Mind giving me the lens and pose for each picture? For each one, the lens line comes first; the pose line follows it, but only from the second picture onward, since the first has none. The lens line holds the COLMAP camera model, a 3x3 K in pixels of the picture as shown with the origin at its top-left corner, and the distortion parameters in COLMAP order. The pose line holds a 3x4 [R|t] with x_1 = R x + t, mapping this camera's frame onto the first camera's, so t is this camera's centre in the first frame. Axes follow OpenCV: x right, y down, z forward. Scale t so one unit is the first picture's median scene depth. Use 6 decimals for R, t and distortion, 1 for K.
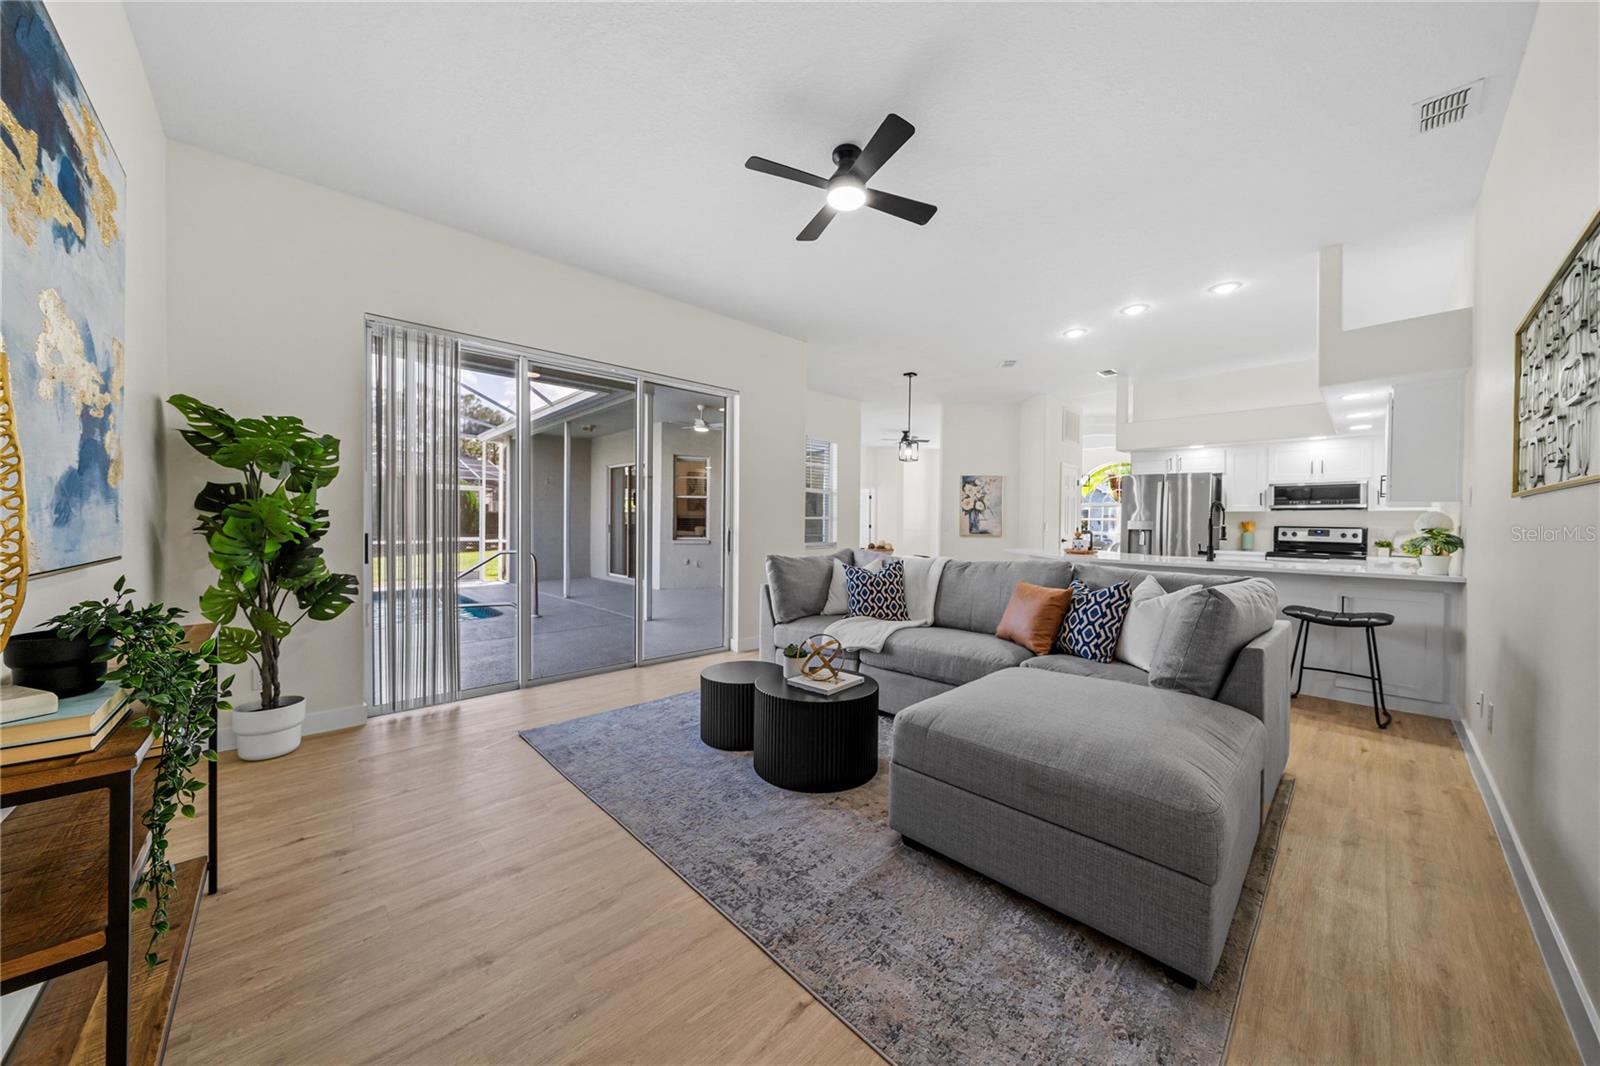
lens RADIAL K [[547.6, 0, 785.0], [0, 547.6, 535.3], [0, 0, 1]] dist [-0.006999, -0.000135]
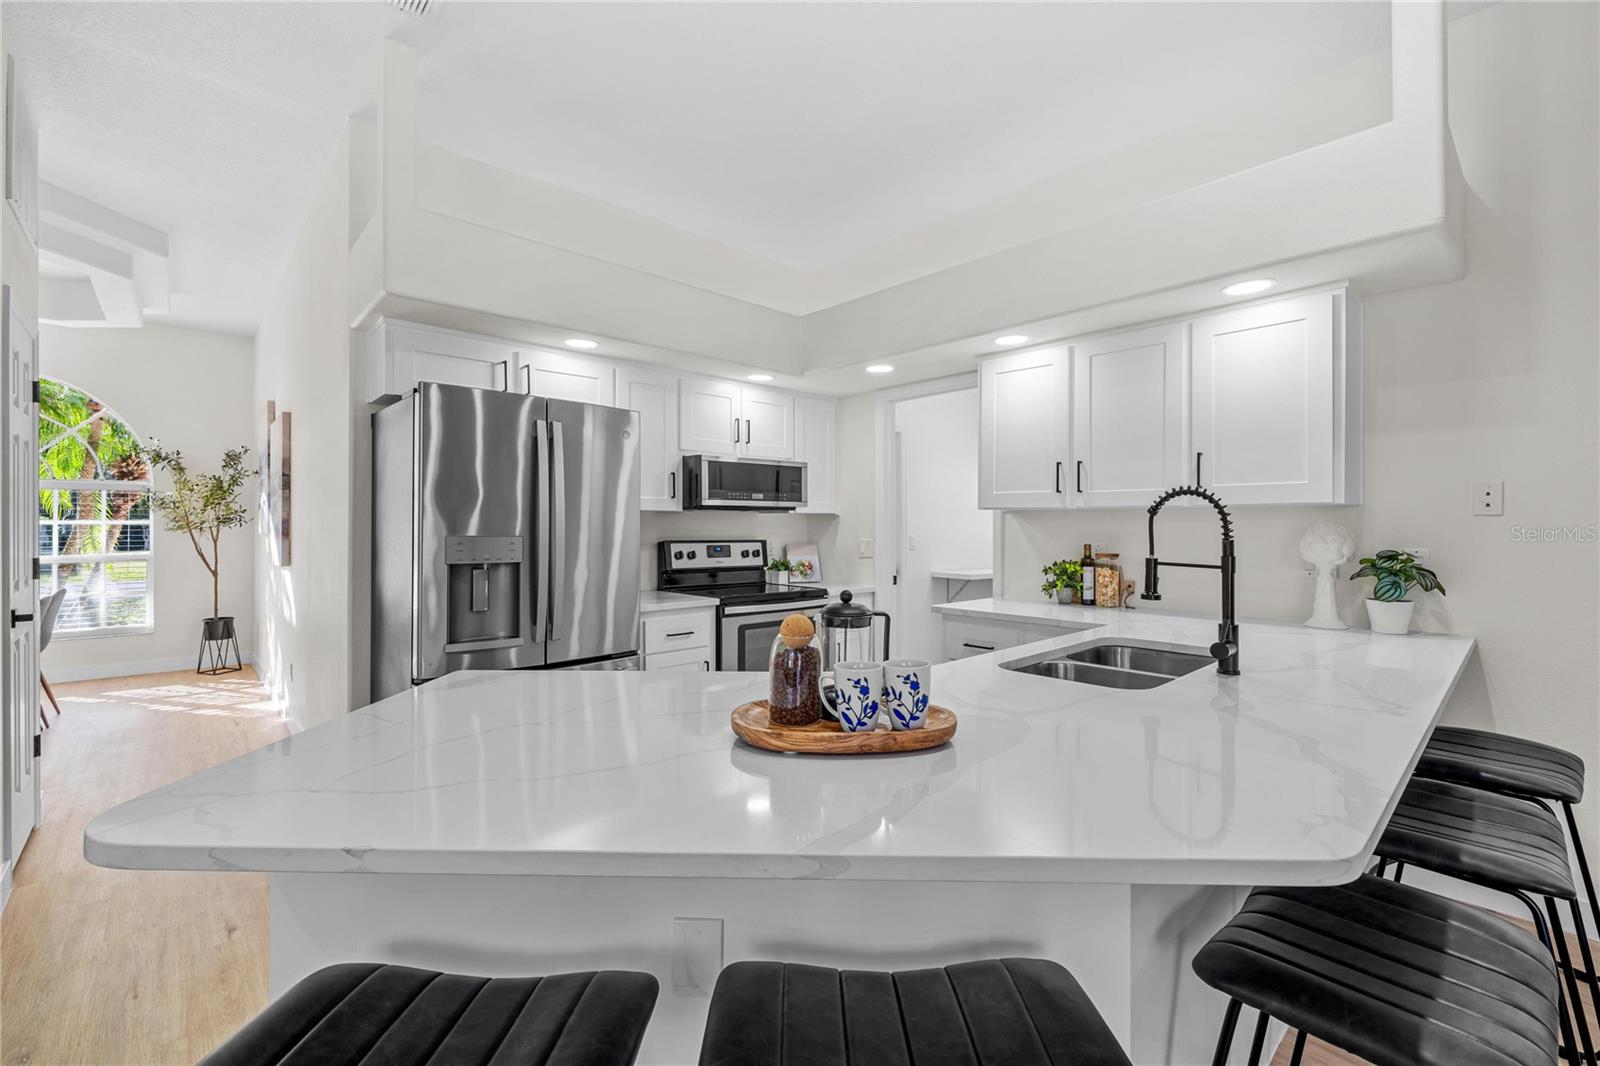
lens RADIAL K [[688.9, 0, 789.3], [0, 688.9, 524.1], [0, 0, 1]] dist [-0.002095, -0.000127]
pose [[-0.016541, -0.006507, 0.999842, 0.273922], [0.026736, 0.999618, 0.006948, -0.033816], [-0.999506, 0.026847, -0.016361, 0.912932]]
